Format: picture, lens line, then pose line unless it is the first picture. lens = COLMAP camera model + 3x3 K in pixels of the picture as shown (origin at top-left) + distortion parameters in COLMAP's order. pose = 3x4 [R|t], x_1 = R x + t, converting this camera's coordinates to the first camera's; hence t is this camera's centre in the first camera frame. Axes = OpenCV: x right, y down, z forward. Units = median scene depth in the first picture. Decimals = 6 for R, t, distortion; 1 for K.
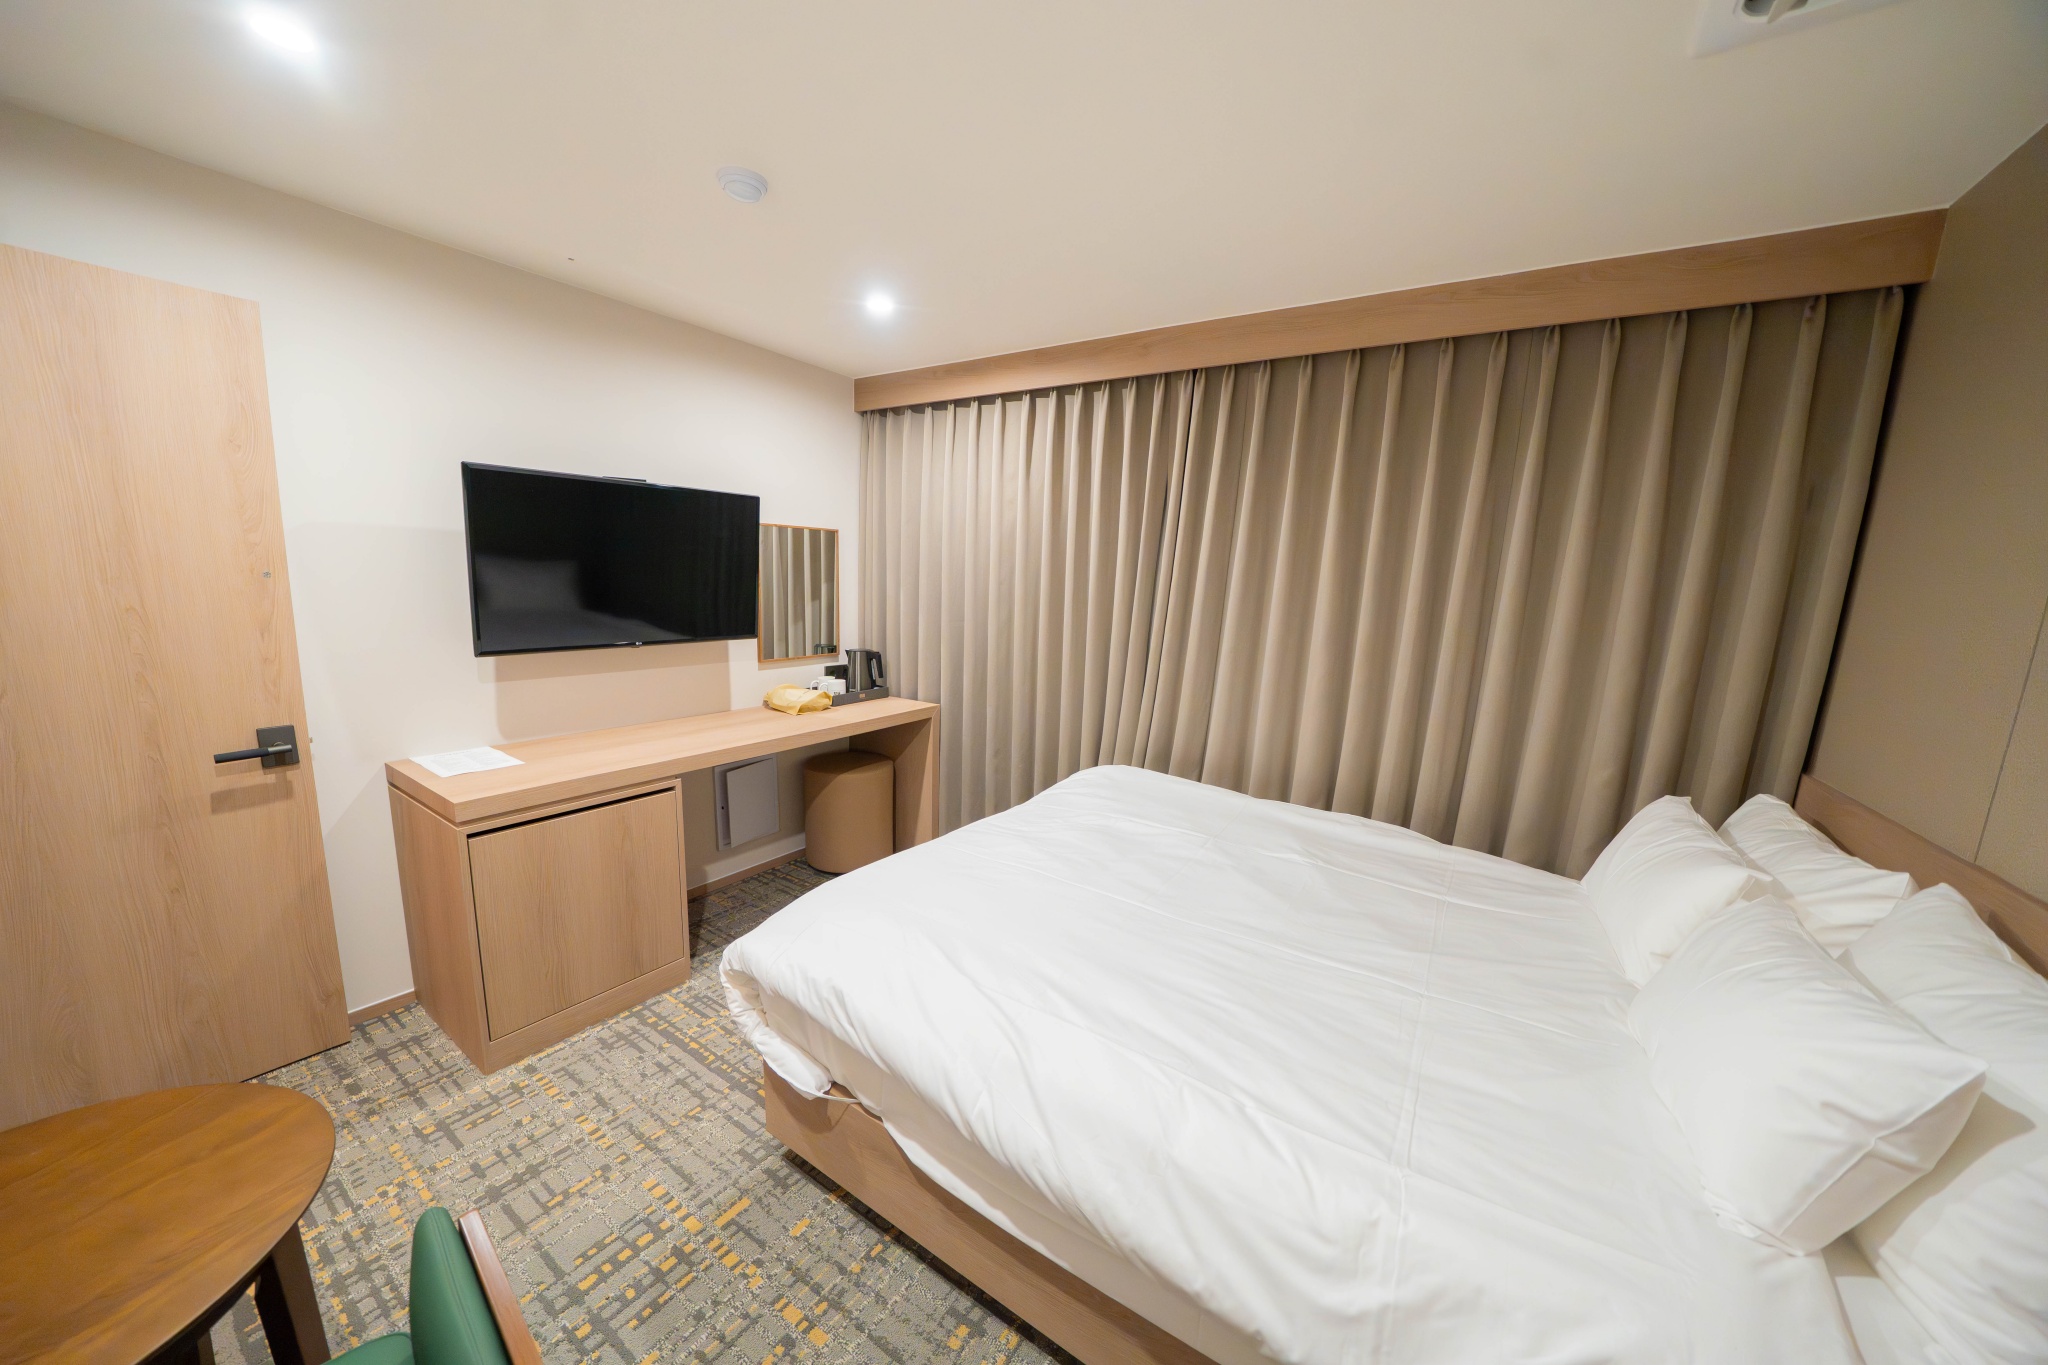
lens RADIAL K [[698.5, 0, 1026.1], [0, 698.5, 690.0], [0, 0, 1]] dist [-0.020821, 0.000166]
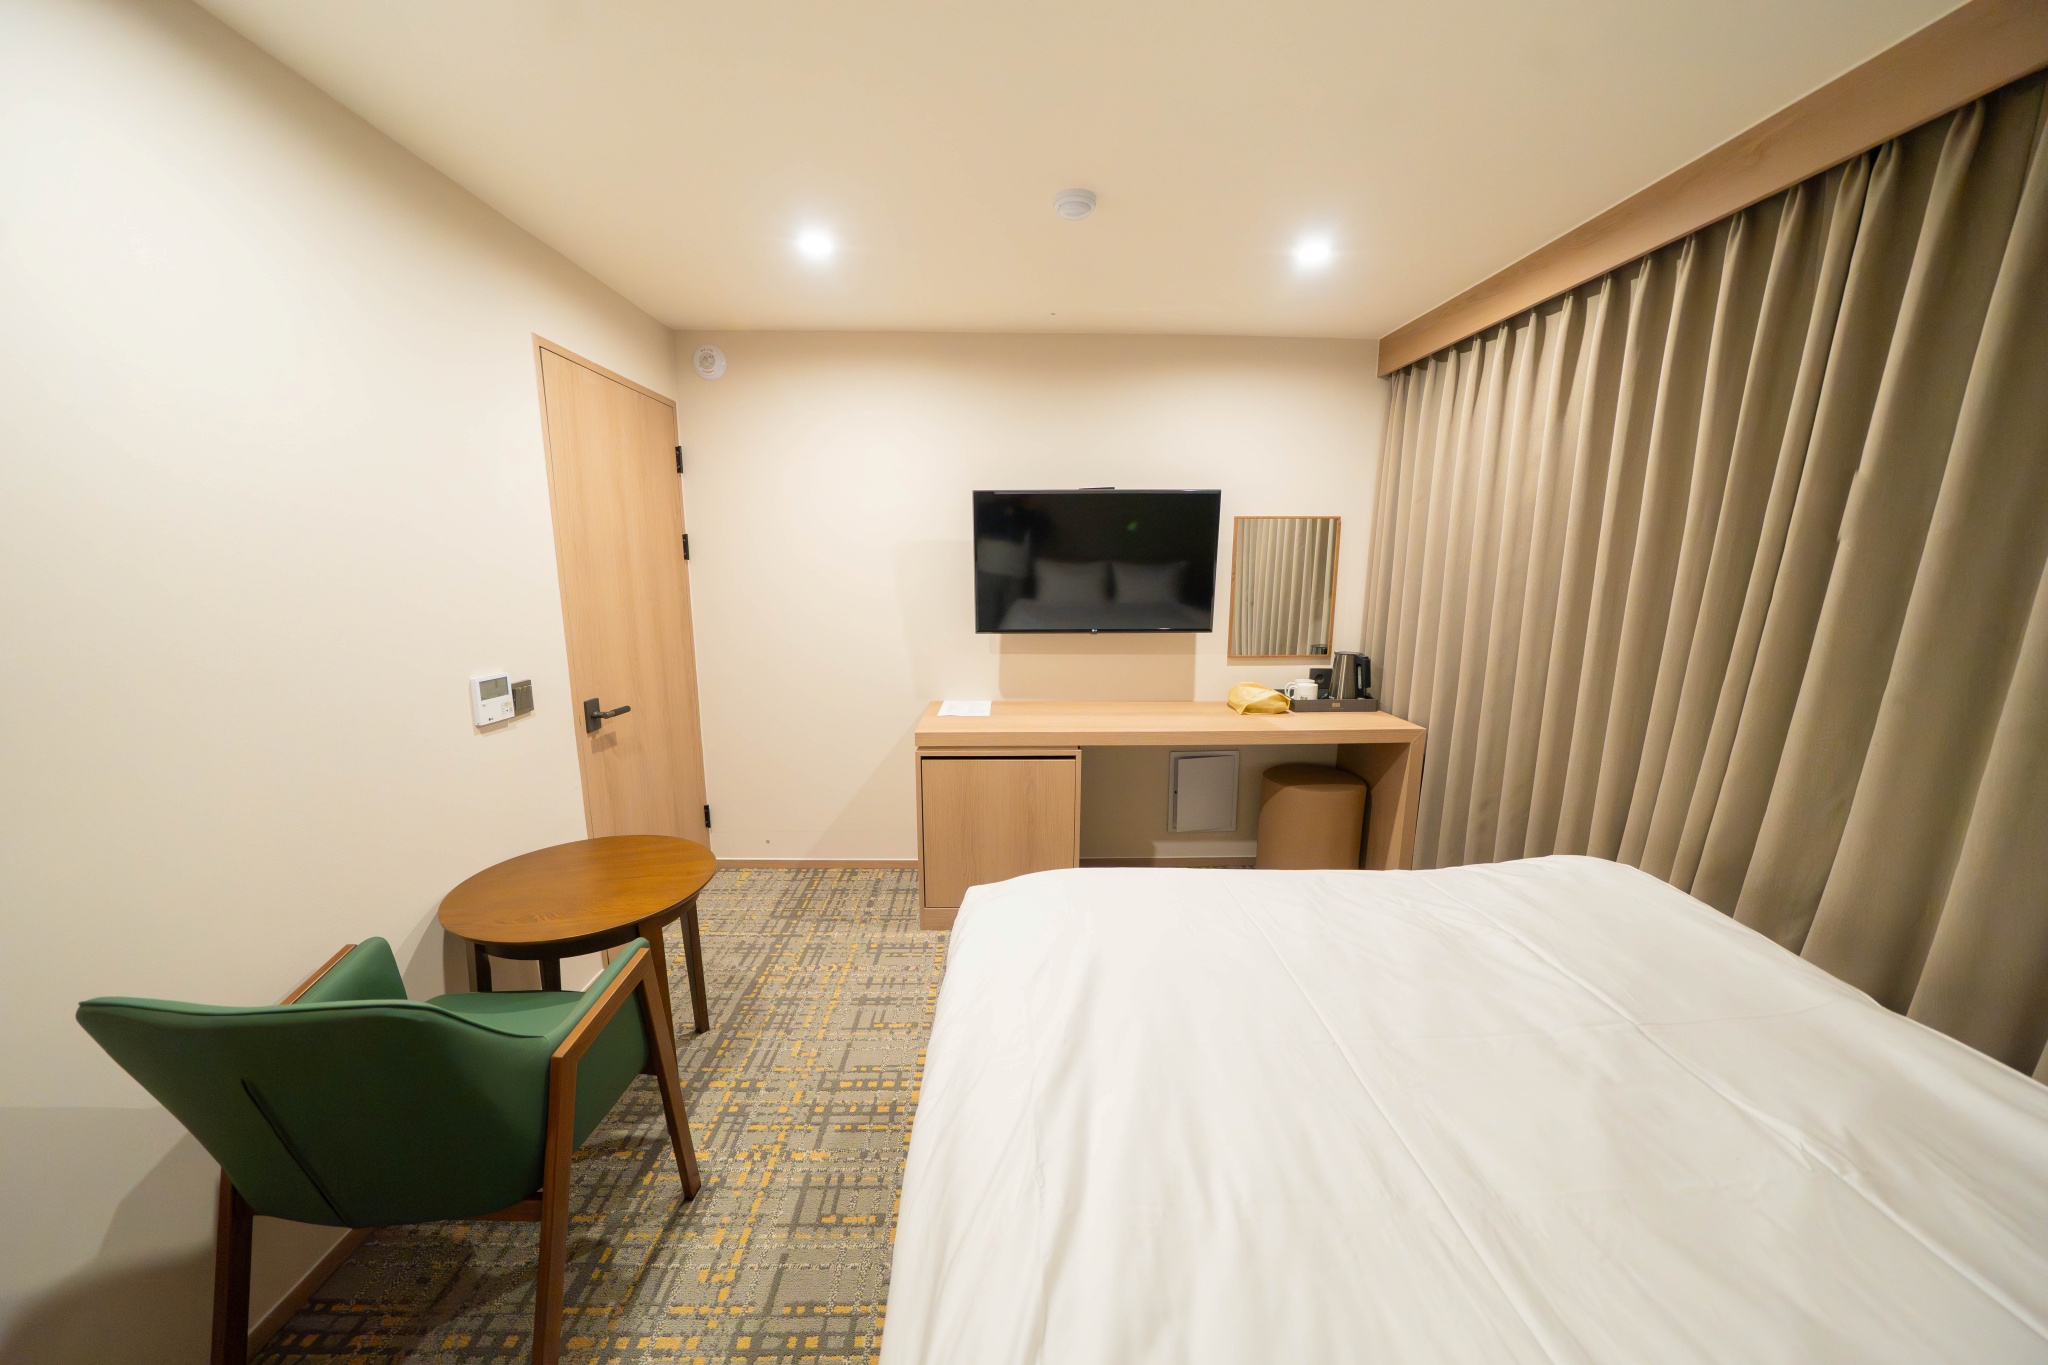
lens RADIAL K [[707.4, 0, 1026.2], [0, 707.4, 686.4], [0, 0, 1]] dist [-0.021247, 0.000088]
pose [[0.575868, 0.107766, -0.810409, 0.424972], [-0.112632, 0.992280, 0.051915, -0.028731], [0.809747, 0.061382, 0.583560, 0.284368]]
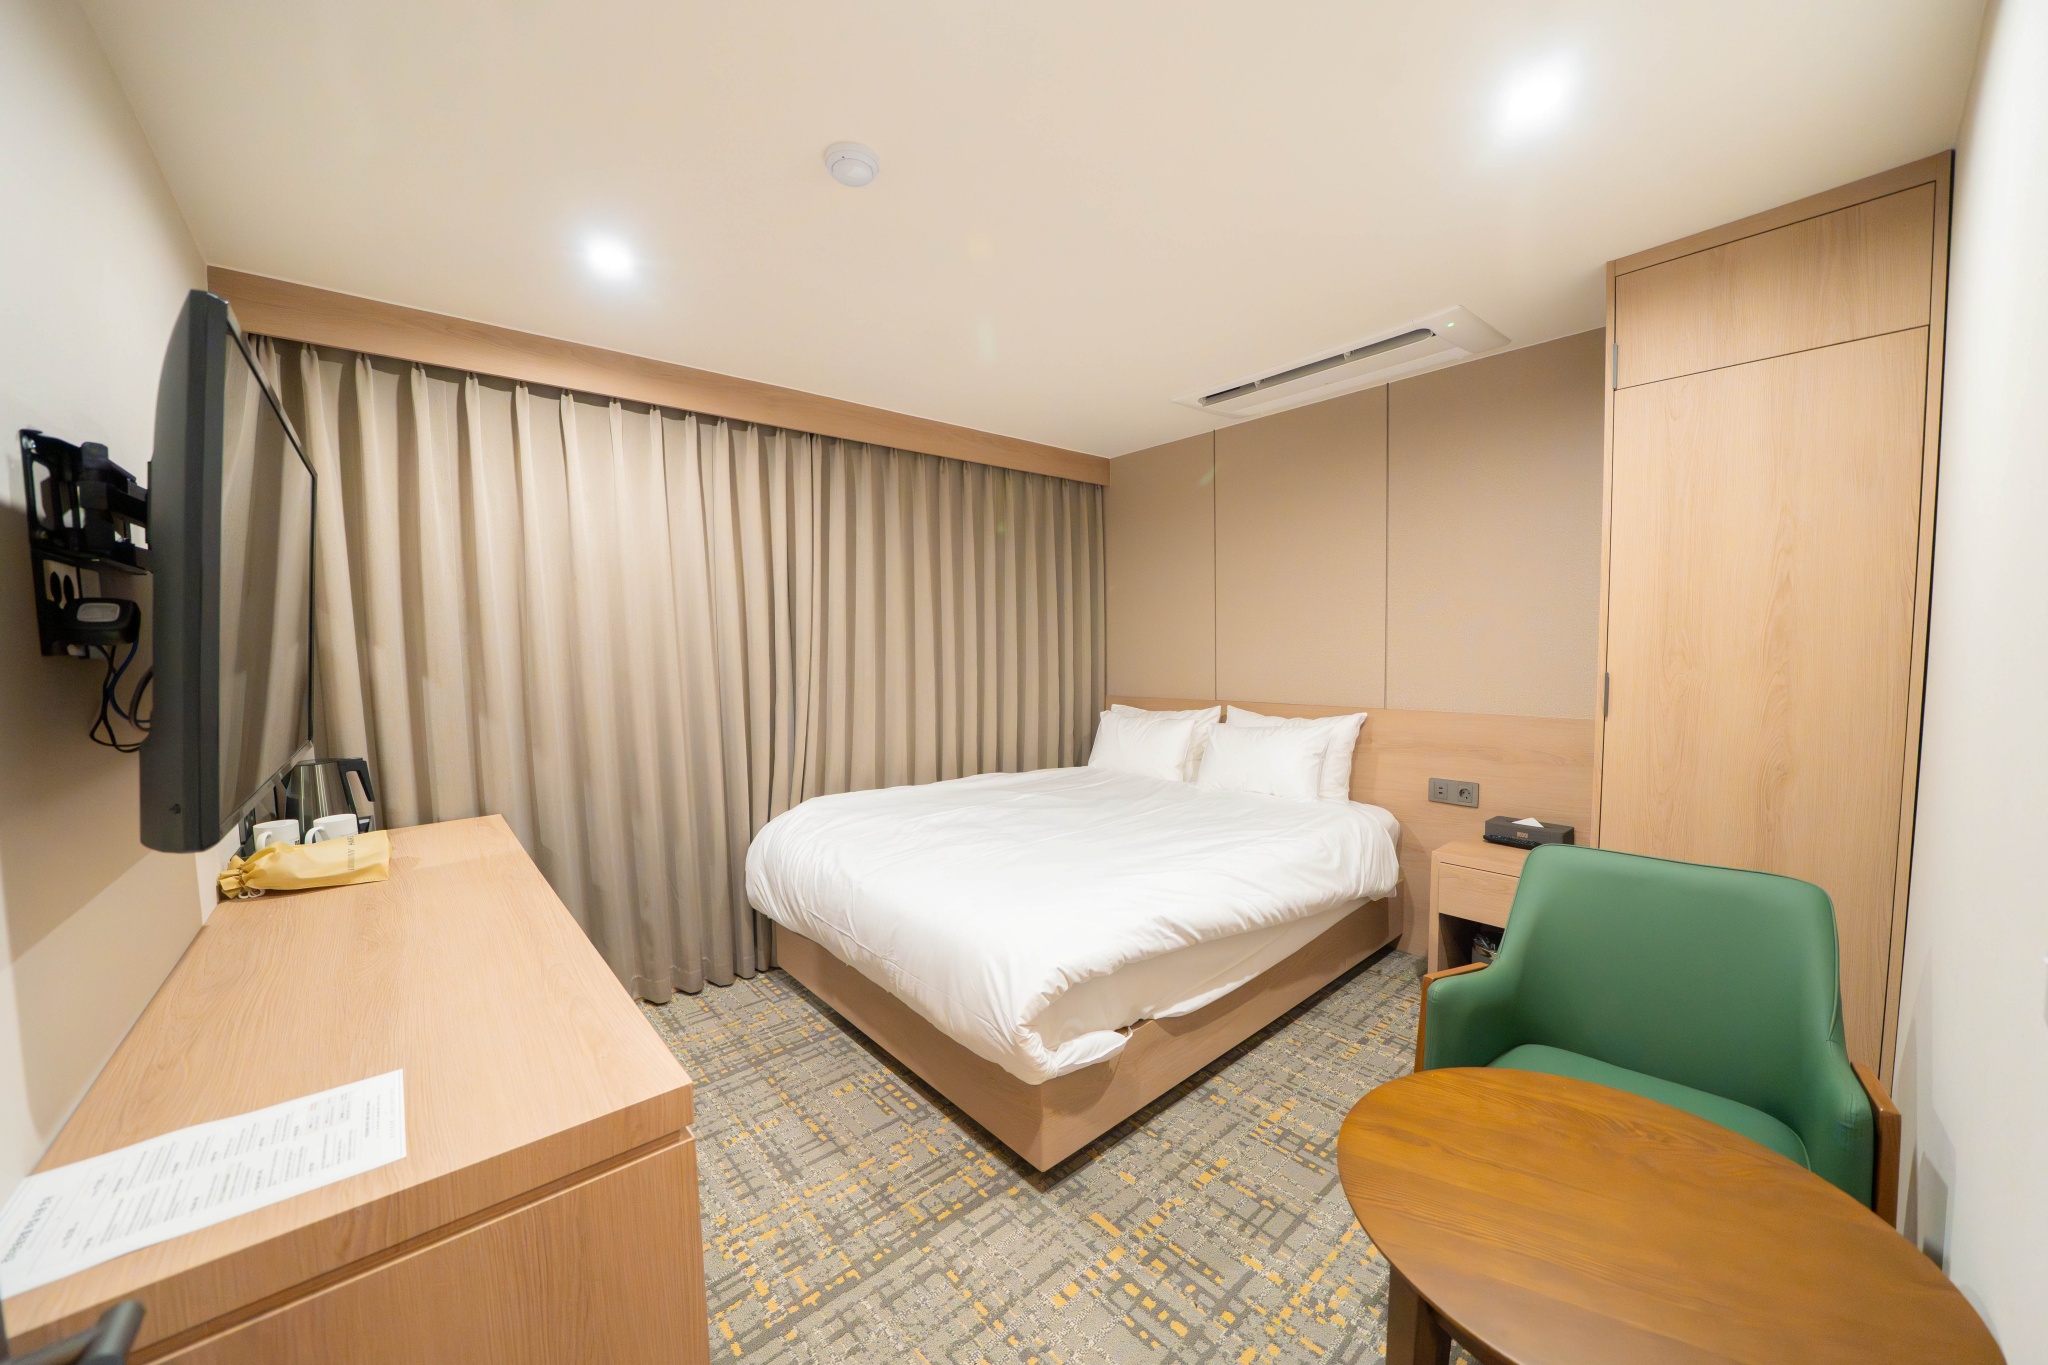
lens RADIAL K [[727.4, 0, 1013.2], [0, 727.4, 677.9], [0, 0, 1]] dist [-0.019732, 0.000011]
pose [[0.272636, -0.094949, 0.957421, -1.073366], [0.184793, 0.981759, 0.044740, -0.080184], [-0.944204, 0.164727, 0.285208, 0.530820]]
